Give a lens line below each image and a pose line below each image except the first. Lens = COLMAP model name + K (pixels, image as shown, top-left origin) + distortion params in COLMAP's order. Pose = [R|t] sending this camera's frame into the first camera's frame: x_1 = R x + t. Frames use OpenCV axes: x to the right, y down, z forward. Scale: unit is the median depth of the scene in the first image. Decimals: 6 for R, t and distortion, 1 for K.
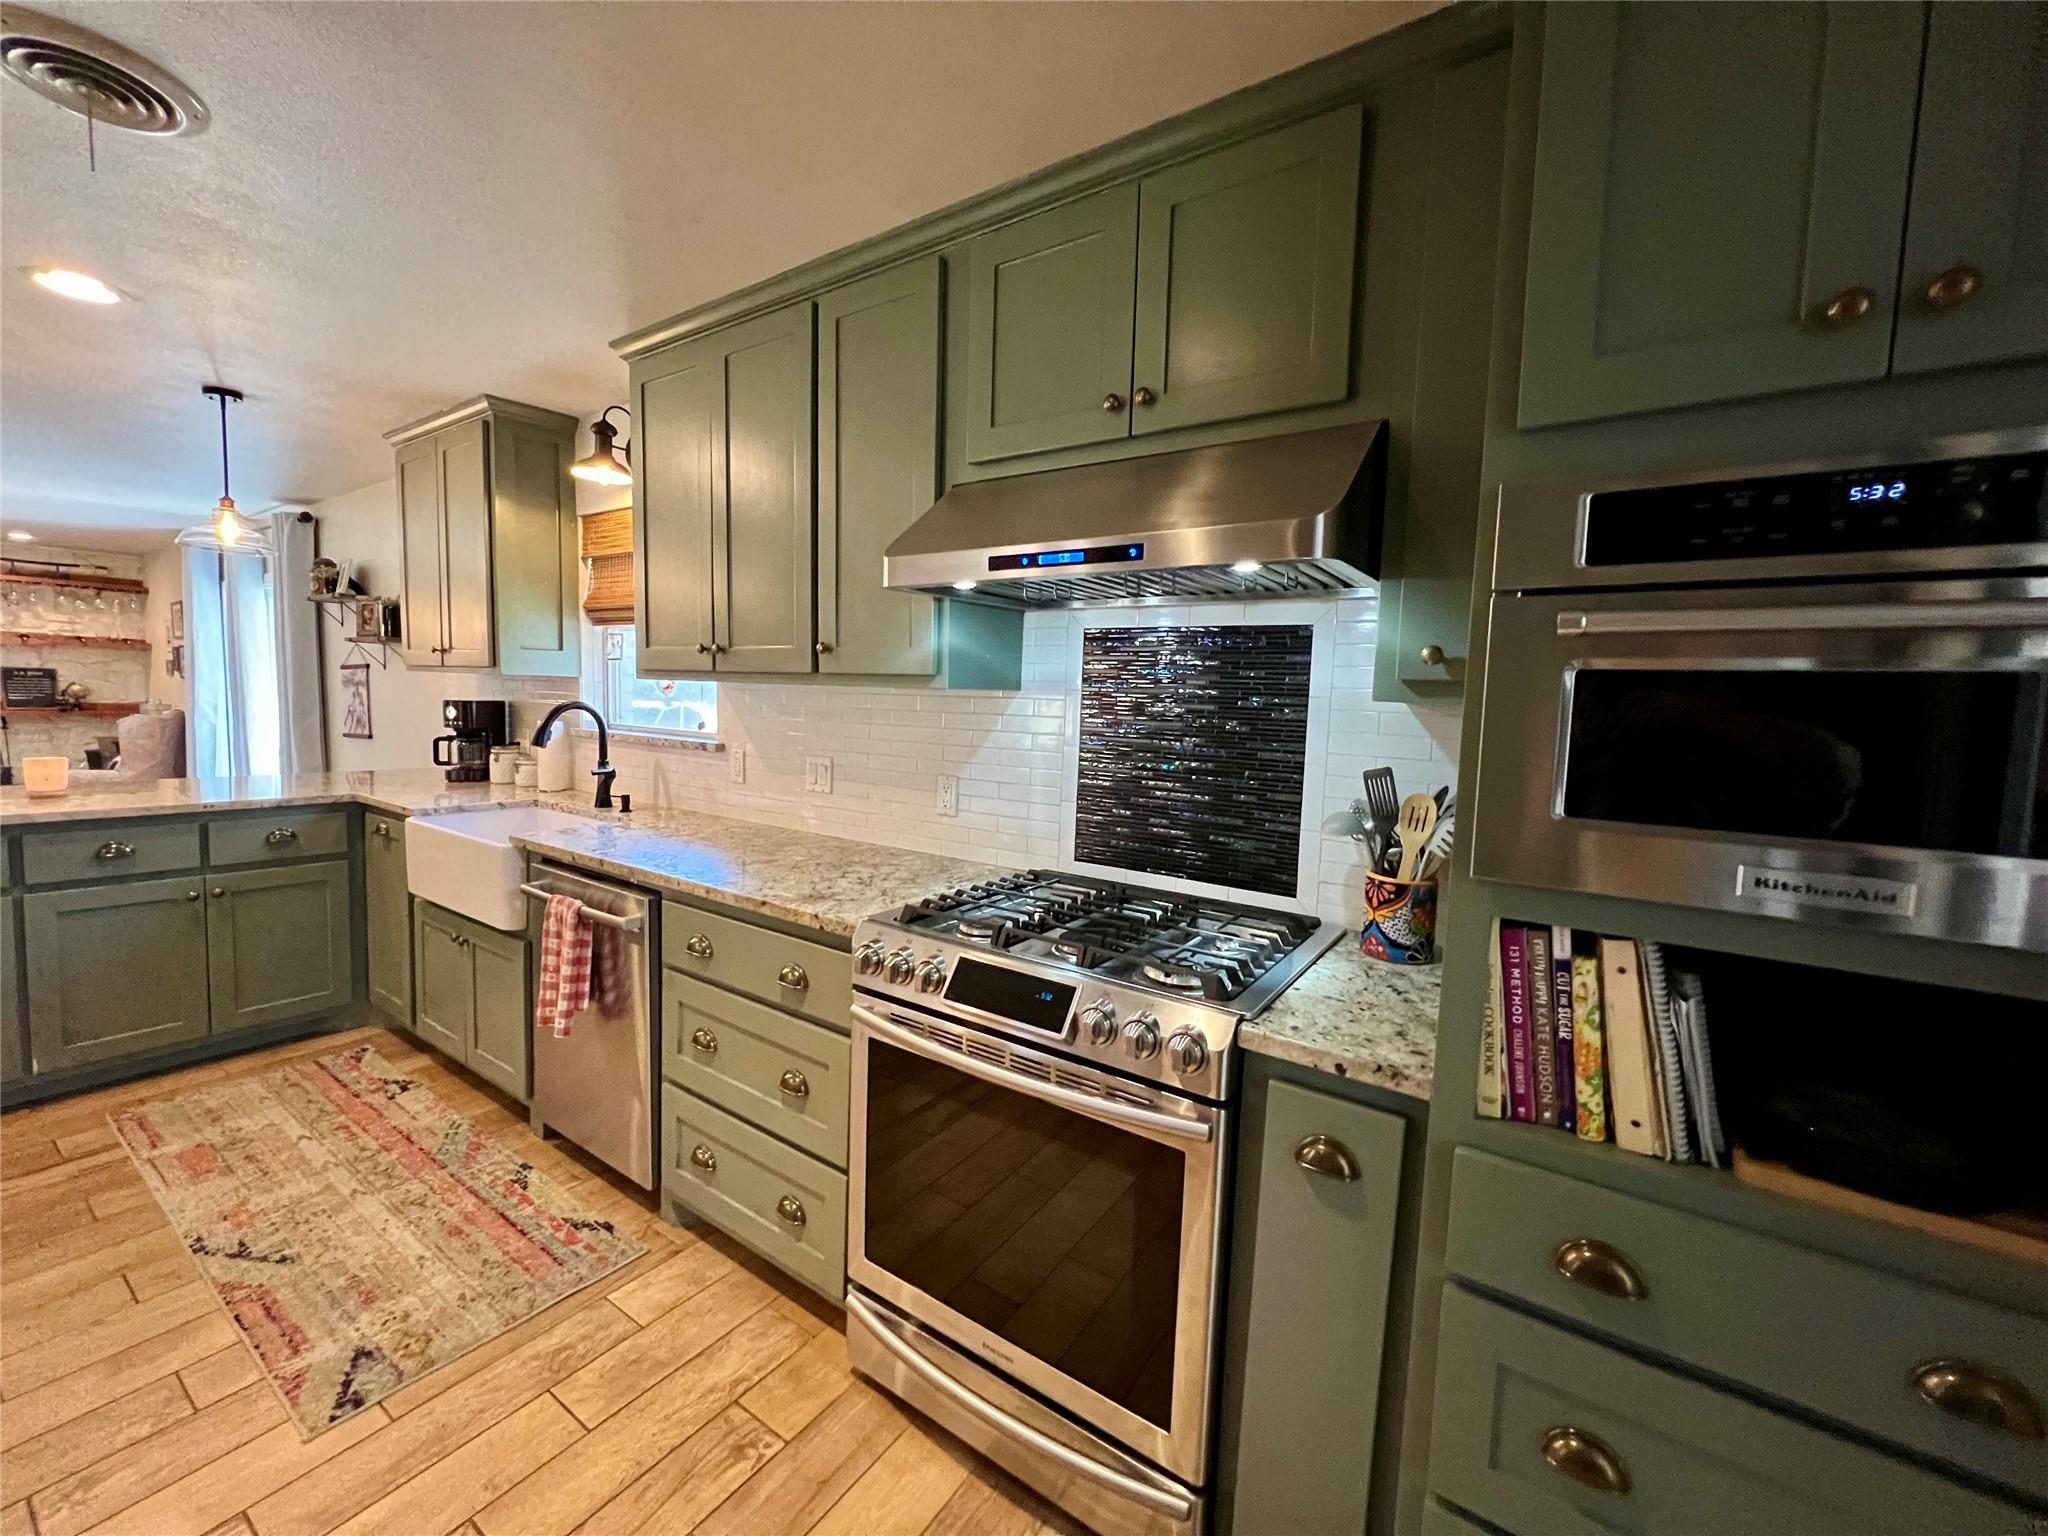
lens RADIAL K [[823.5, 0, 1025.3], [0, 823.5, 762.8], [0, 0, 1]] dist [0.000267, -0.000344]
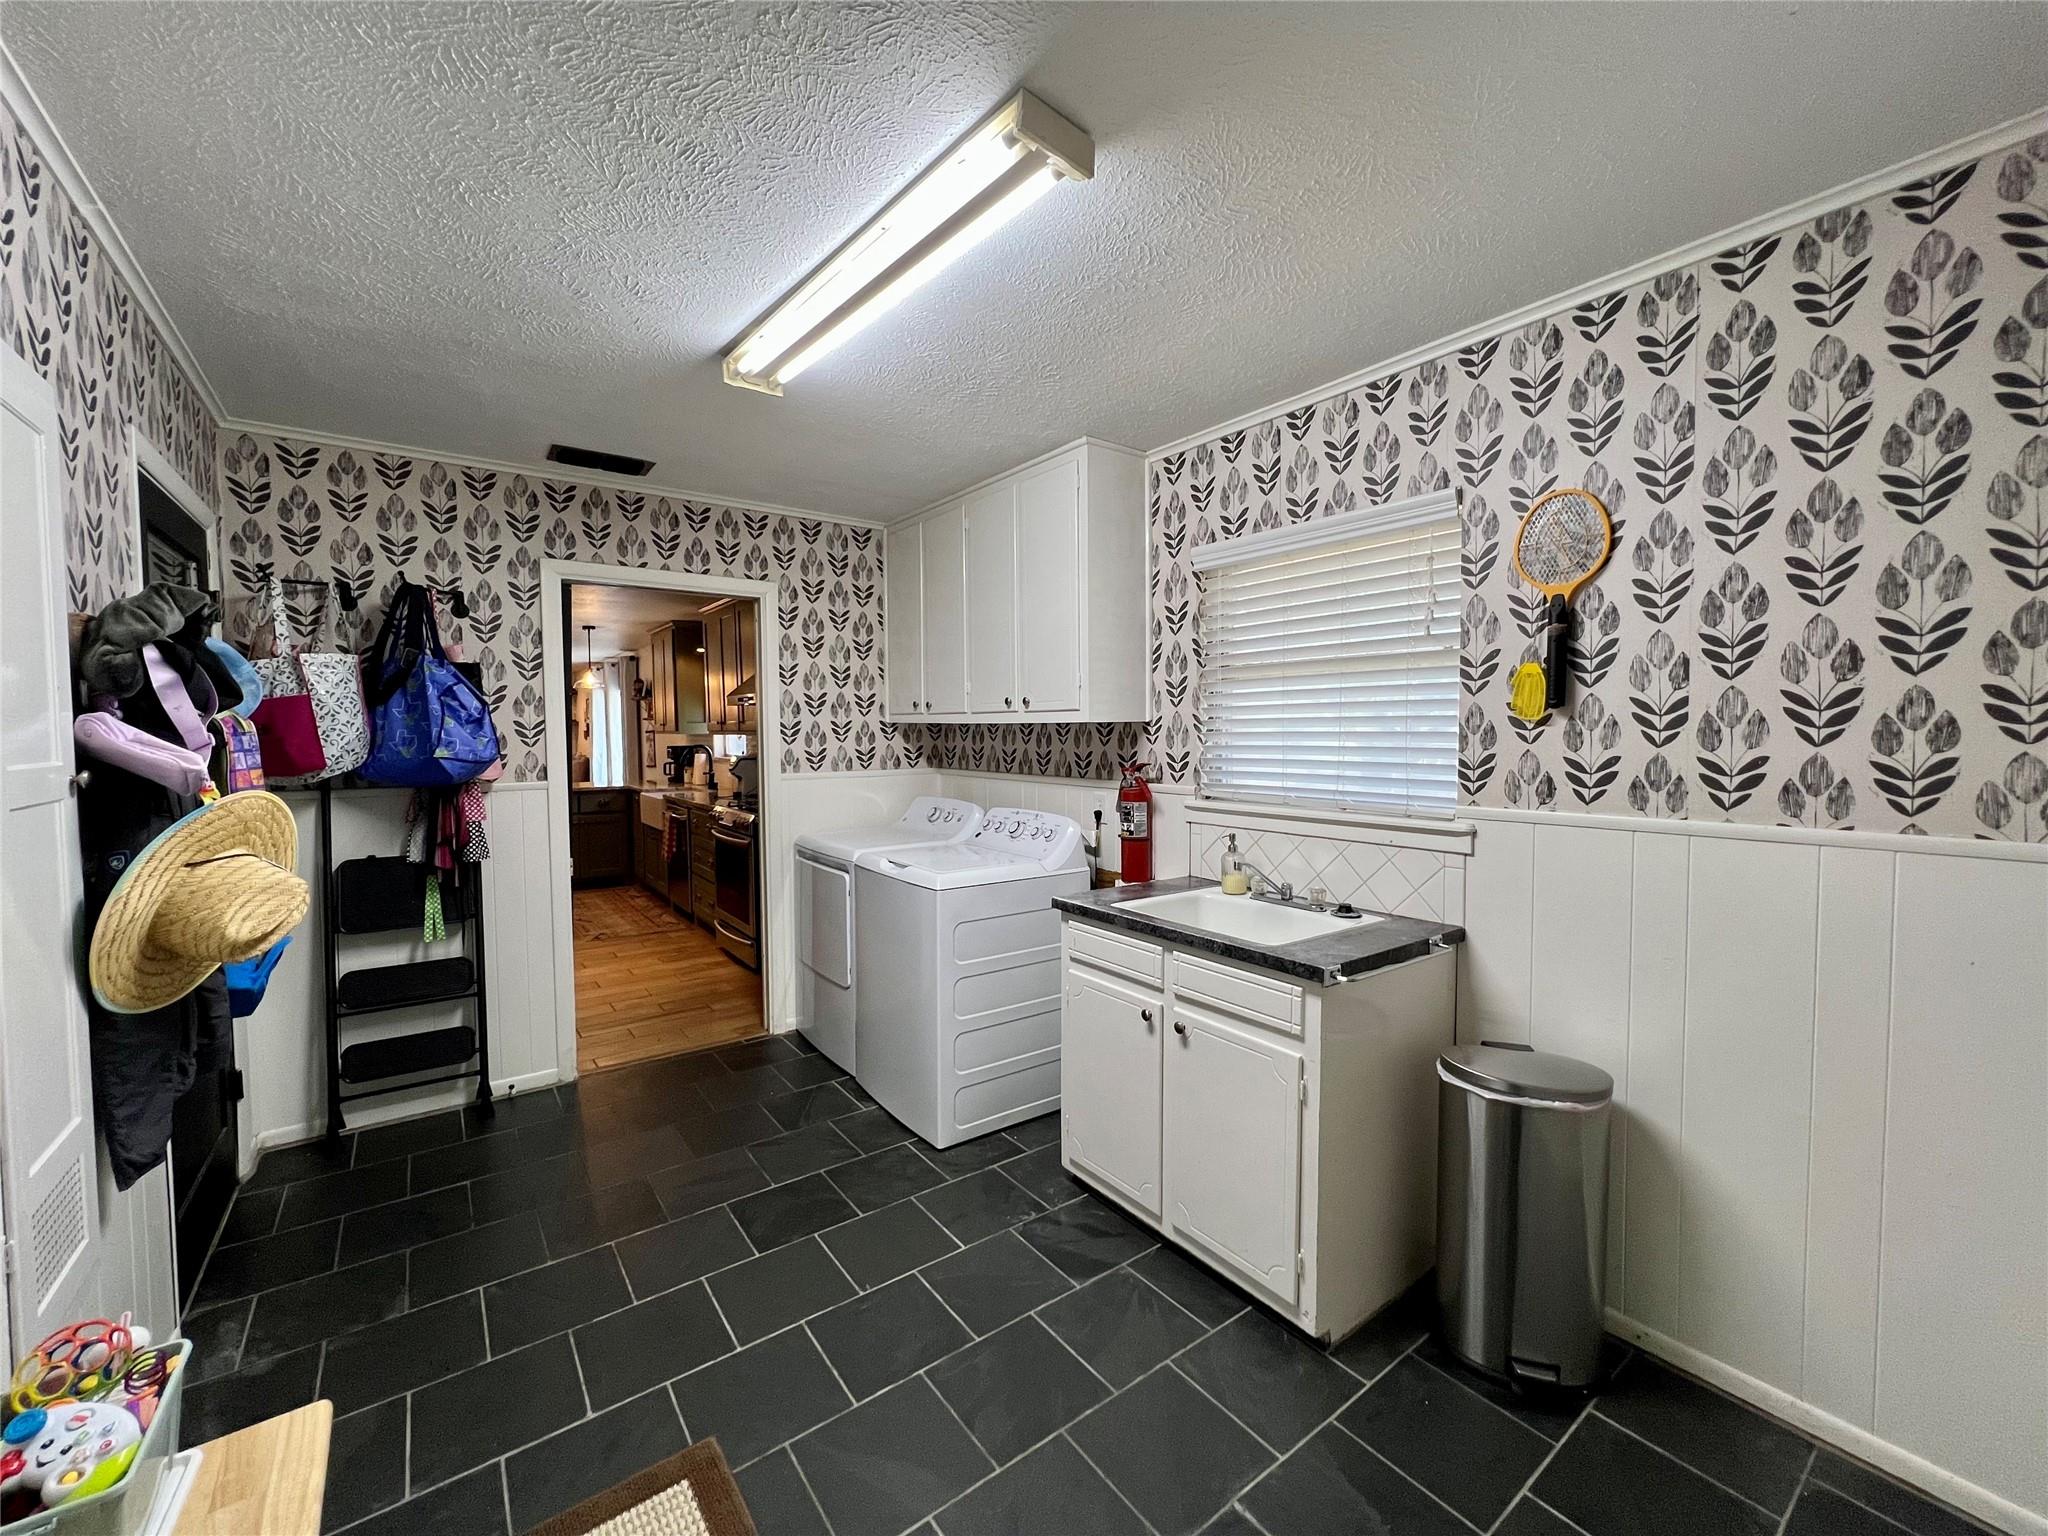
lens RADIAL K [[823.5, 0, 1026.8], [0, 823.5, 765.7], [0, 0, 1]] dist [0.000267, -0.000344]
pose [[0.945106, -0.019796, -0.326162, 0.459837], [0.006870, 0.999146, -0.040736, 0.035448], [0.326690, 0.036259, 0.944436, -0.385942]]
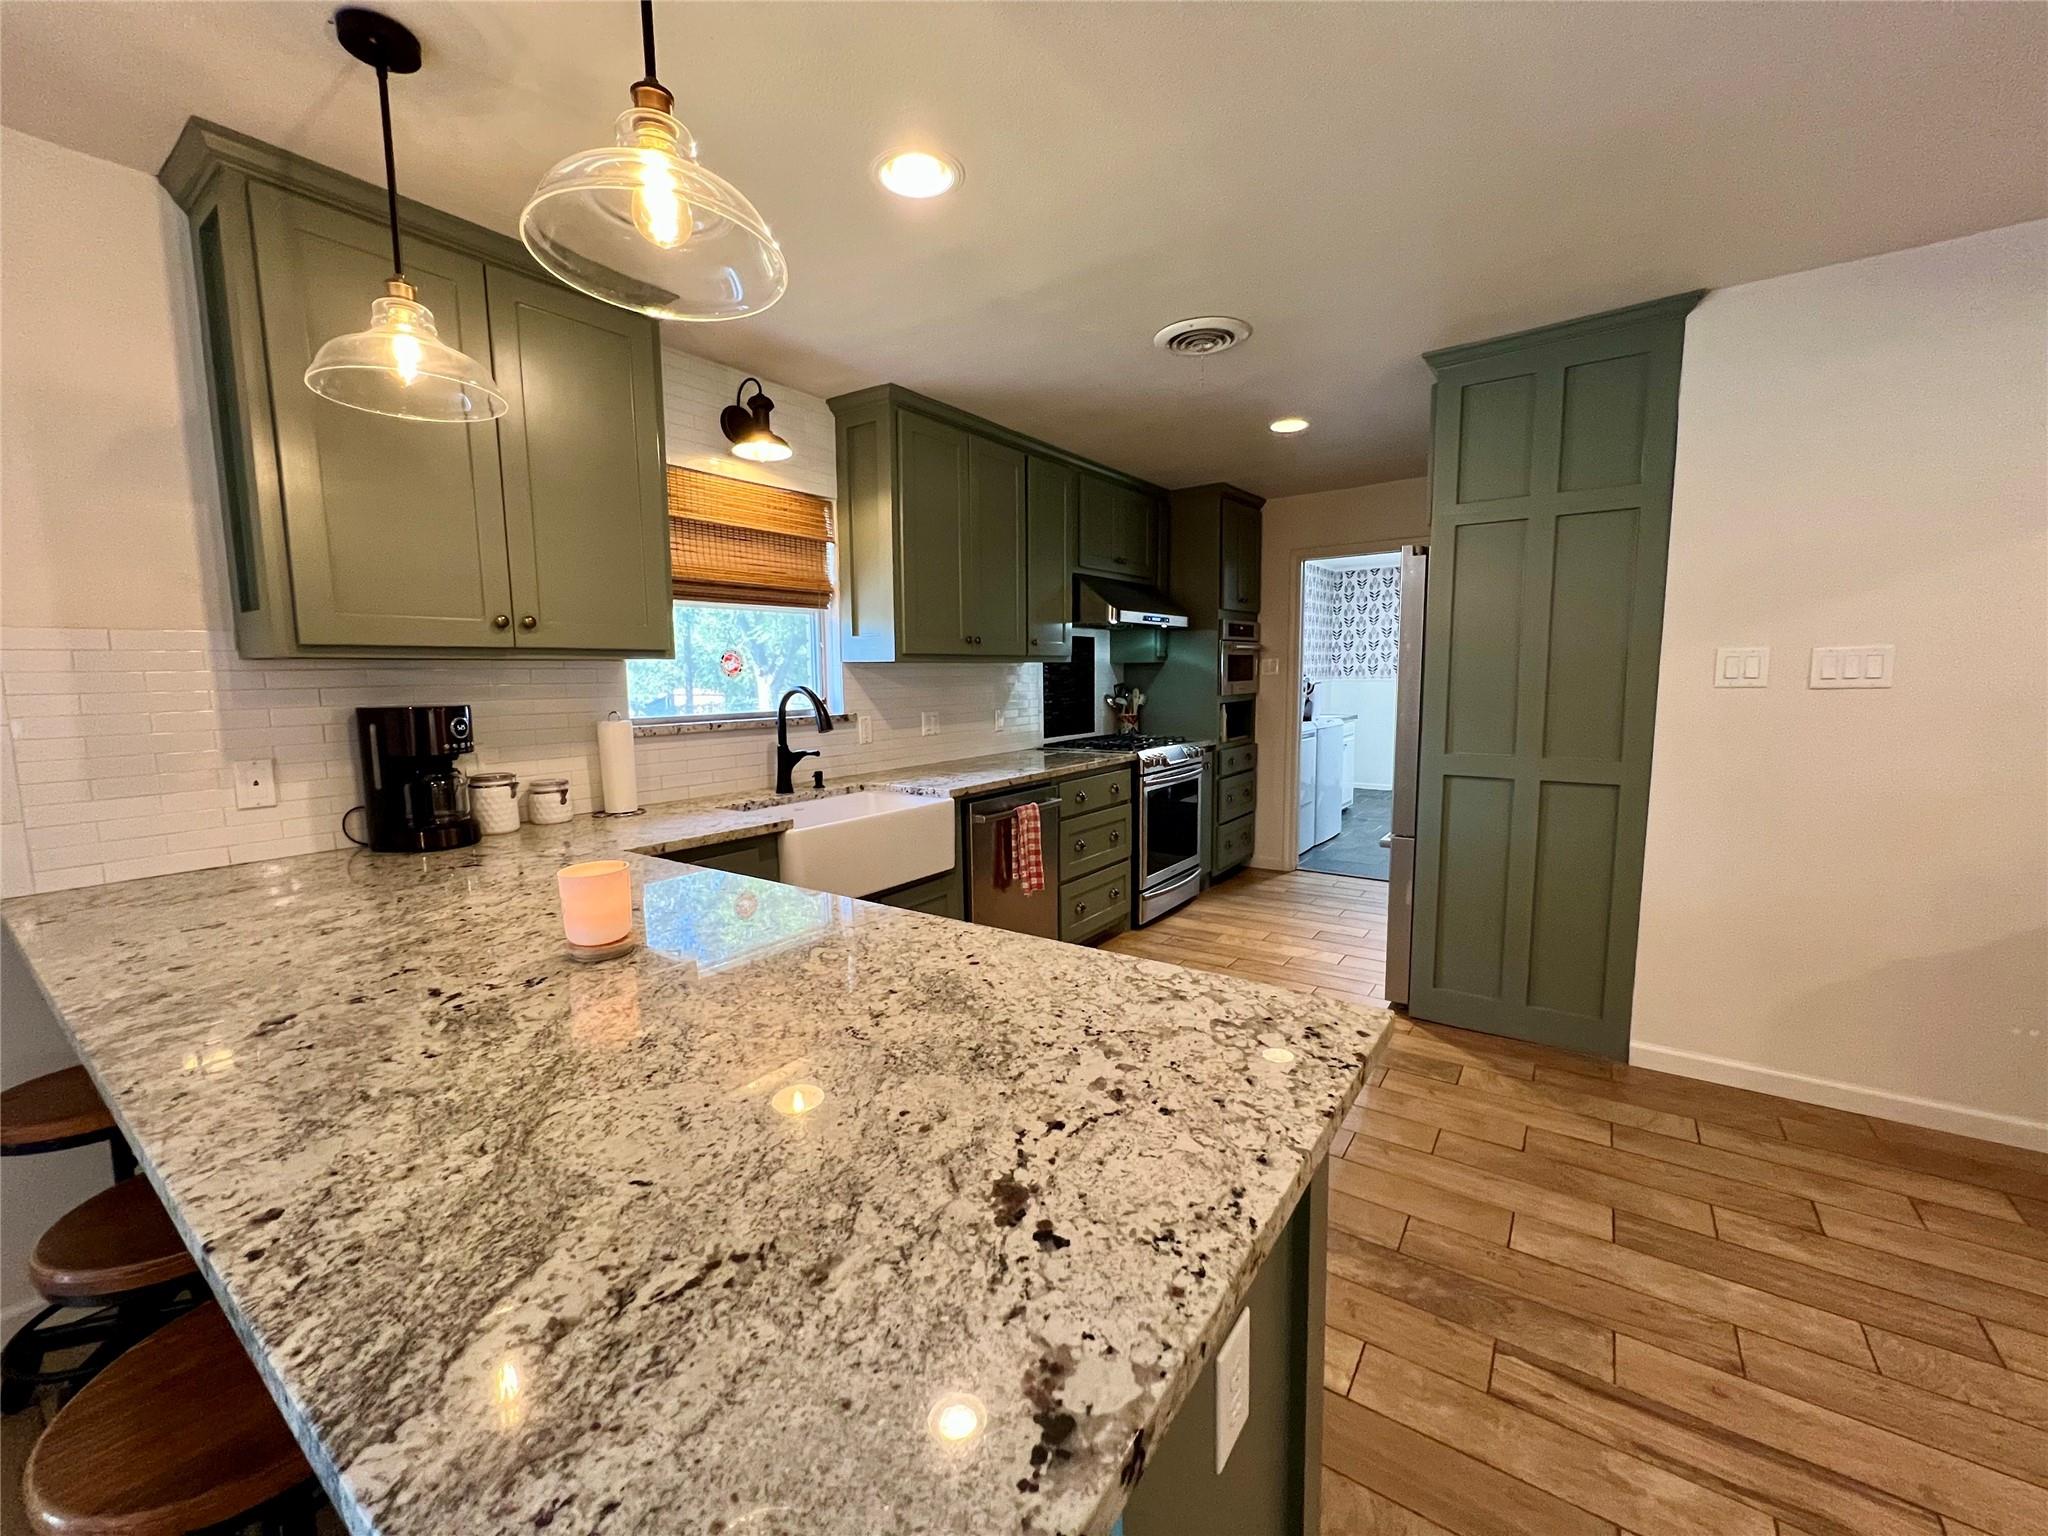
lens RADIAL K [[823.5, 0, 1018.1], [0, 823.5, 775.6], [0, 0, 1]] dist [0.000267, -0.000344]
pose [[0.016494, -0.160683, 0.986868, -0.576373], [0.095867, 0.982710, 0.158403, -0.037537], [-0.995258, 0.091995, 0.031613, 0.271011]]
